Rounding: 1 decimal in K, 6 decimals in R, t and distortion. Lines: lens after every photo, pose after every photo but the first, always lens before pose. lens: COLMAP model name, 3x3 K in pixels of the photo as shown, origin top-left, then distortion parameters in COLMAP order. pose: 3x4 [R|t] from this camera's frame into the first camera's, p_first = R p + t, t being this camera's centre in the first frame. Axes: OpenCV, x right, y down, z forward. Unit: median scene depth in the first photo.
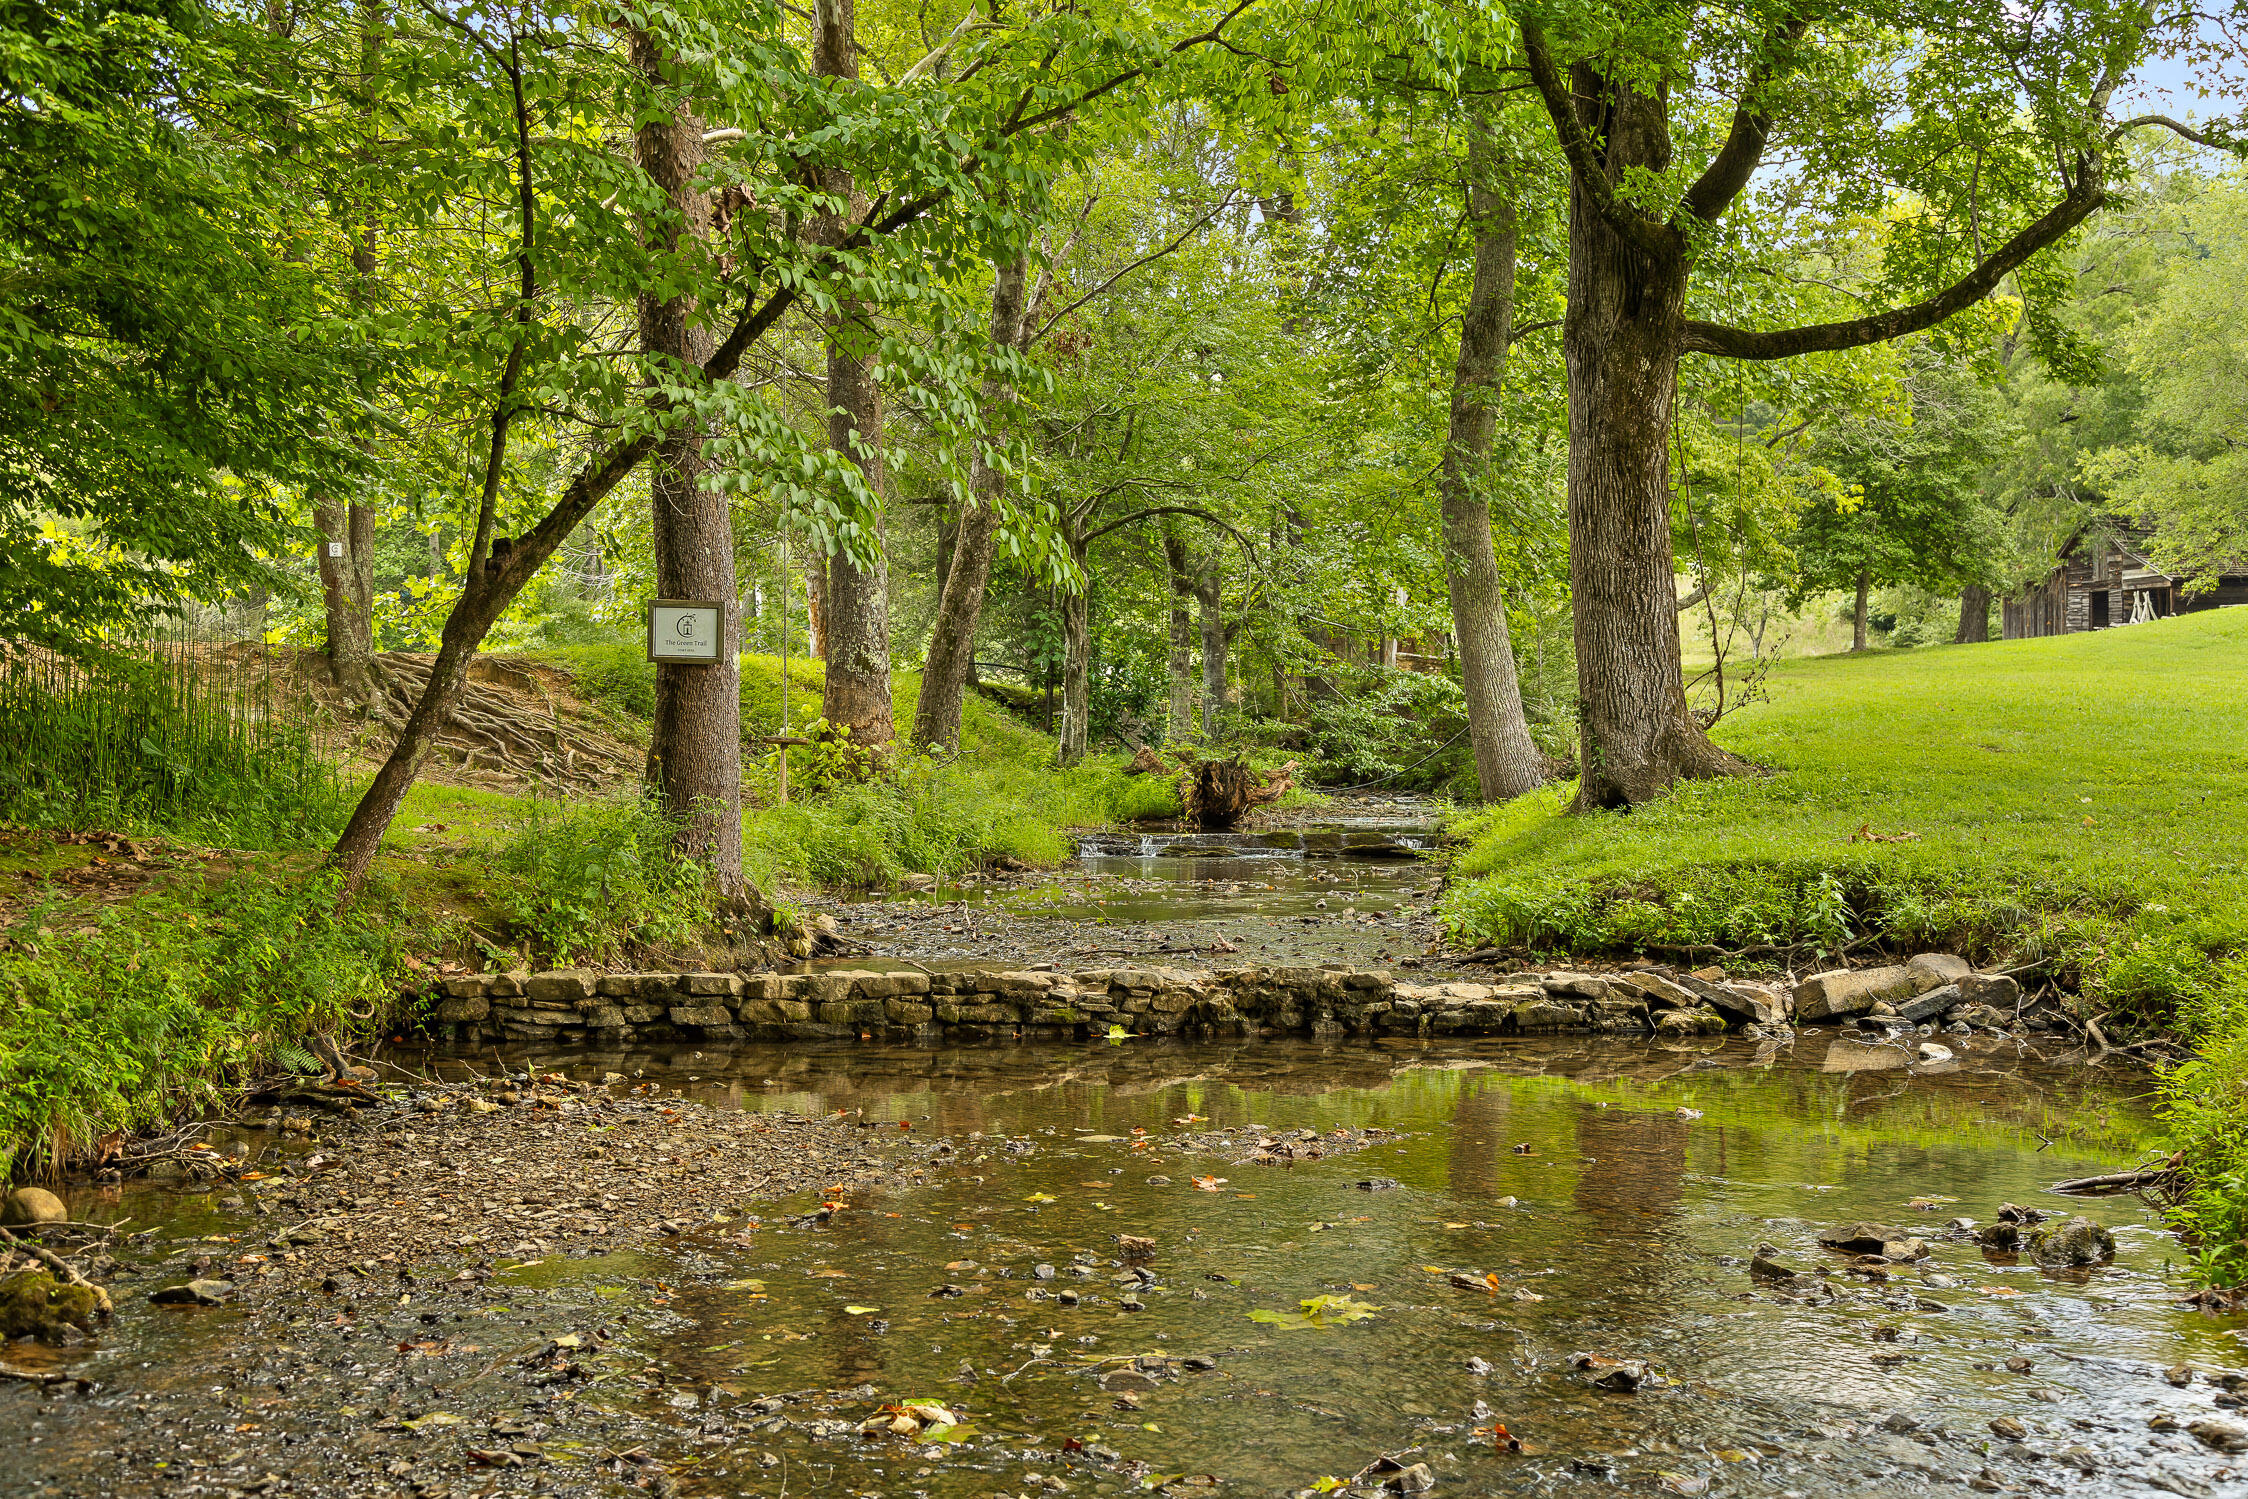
lens RADIAL K [[2363.0, 0, 1121.5], [0, 2363.0, 748.1], [0, 0, 1]] dist [0.009179, 0.000000]
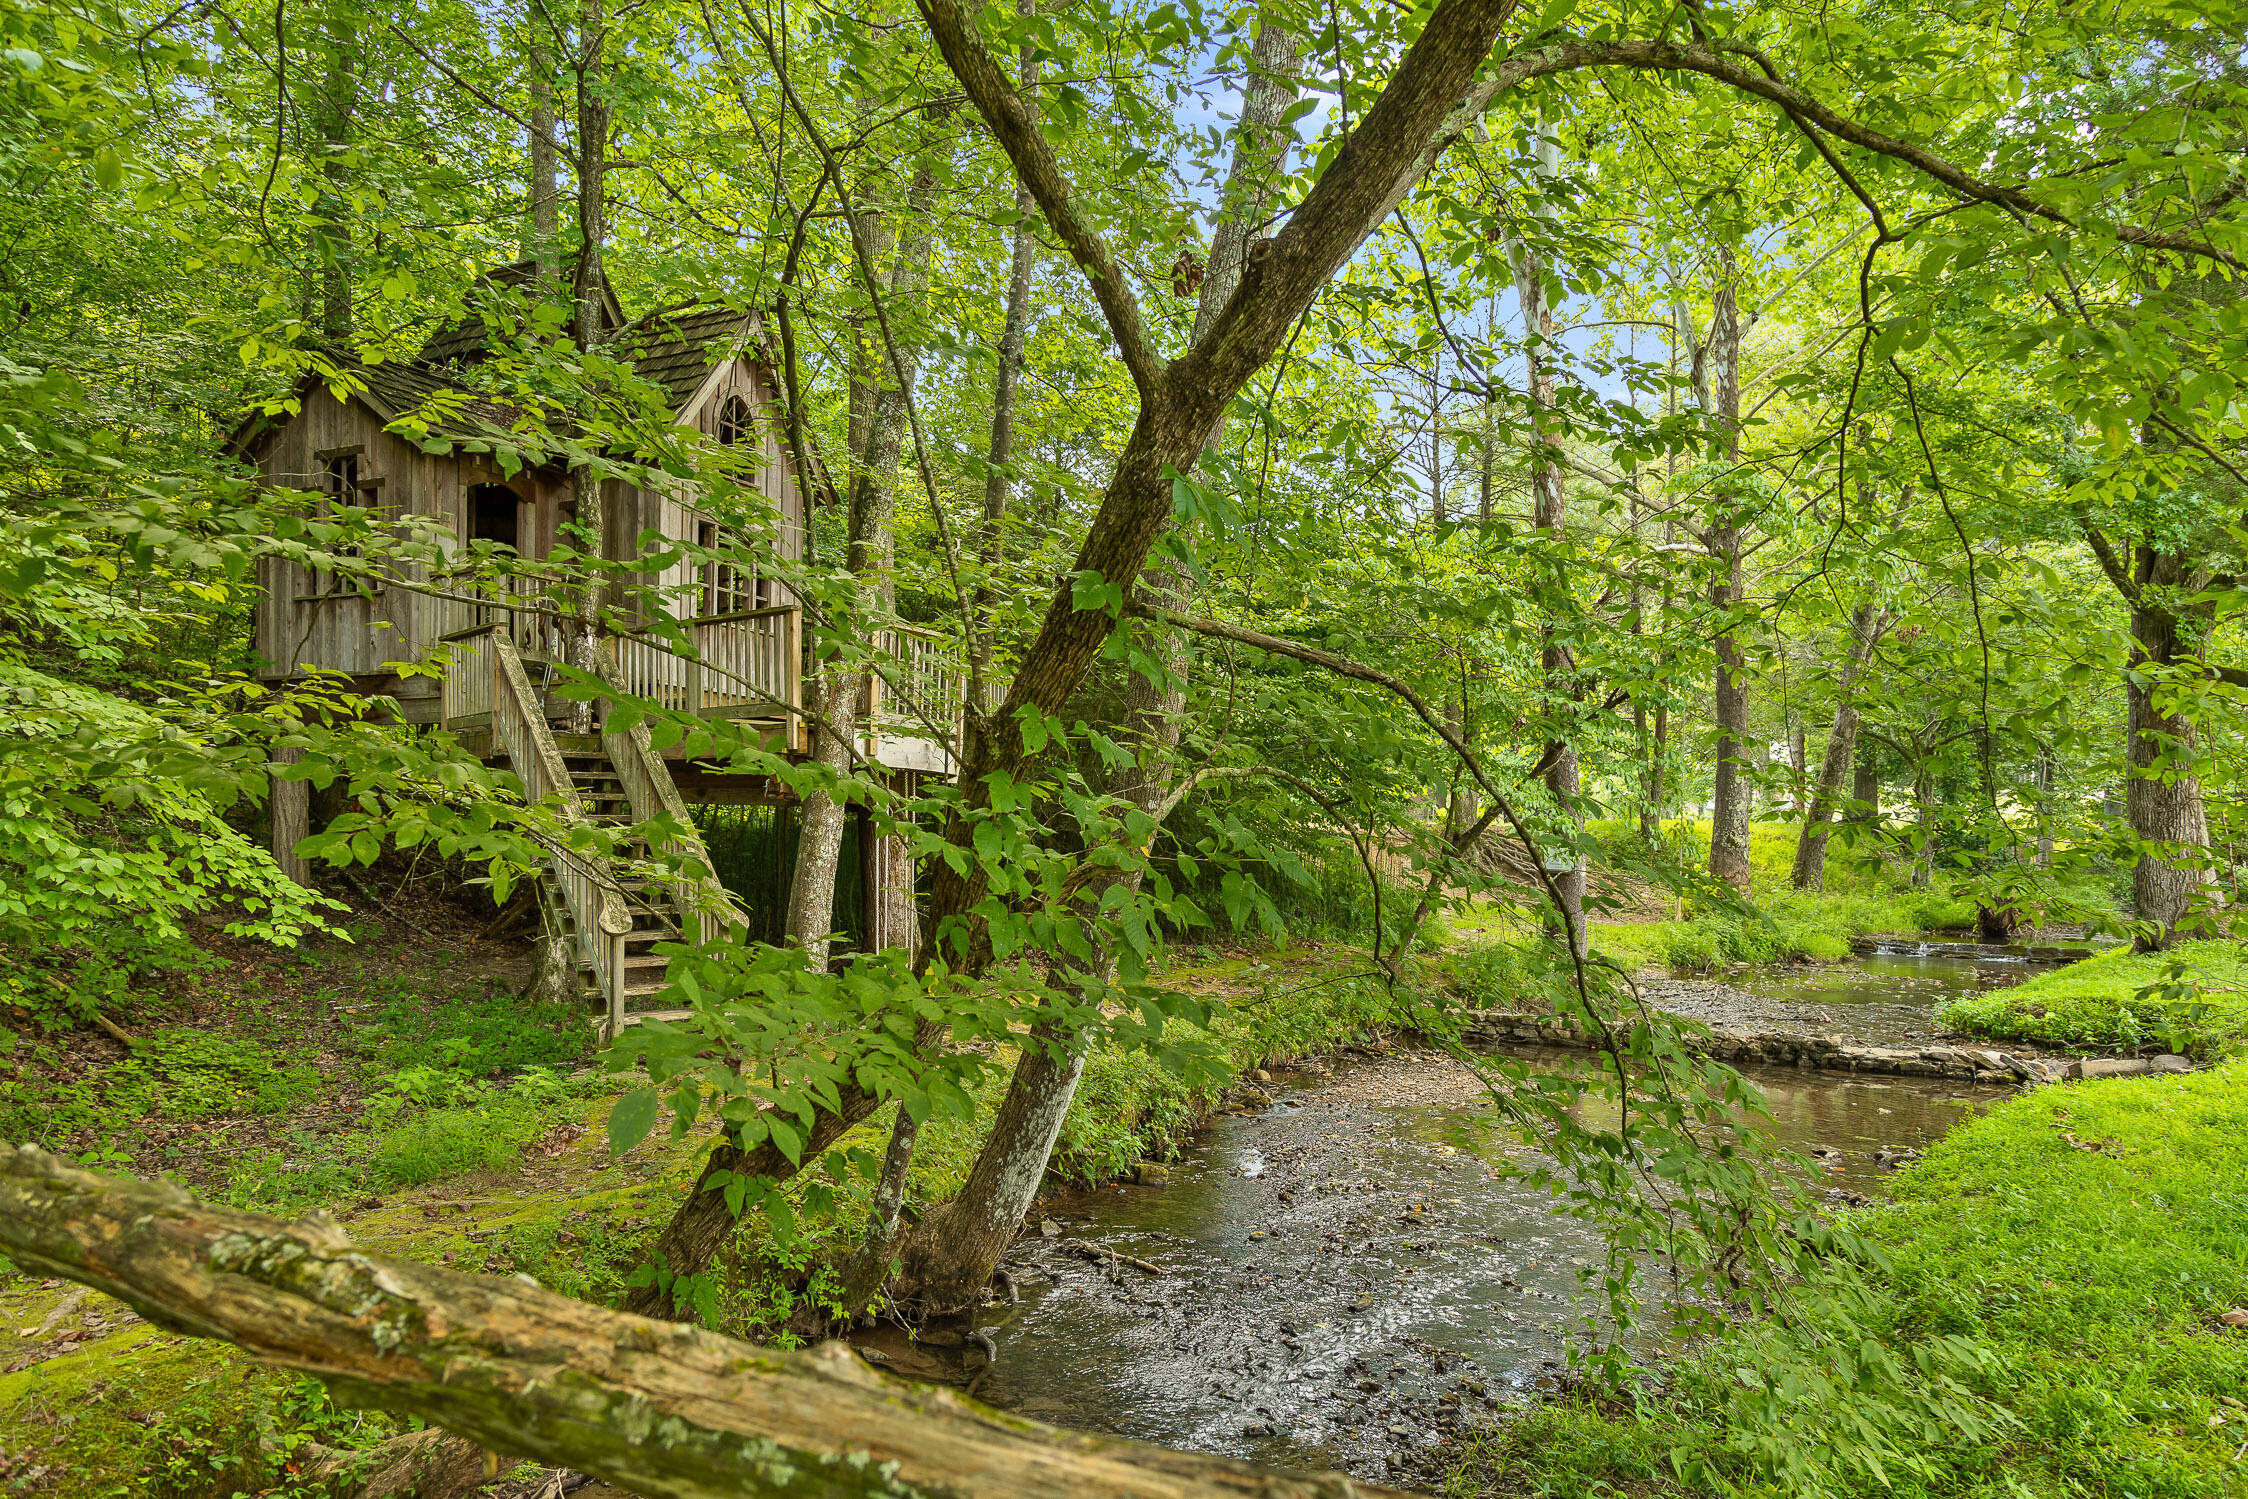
lens RADIAL K [[1494.5, 0, 1127.3], [0, 1494.5, 759.4], [0, 0, 1]] dist [0.004884, 0.003382]
pose [[0.834344, -0.015053, -0.551038, 0.332597], [-0.014021, 0.998724, -0.048512, -0.088481], [0.551065, 0.048202, 0.833069, -0.530903]]
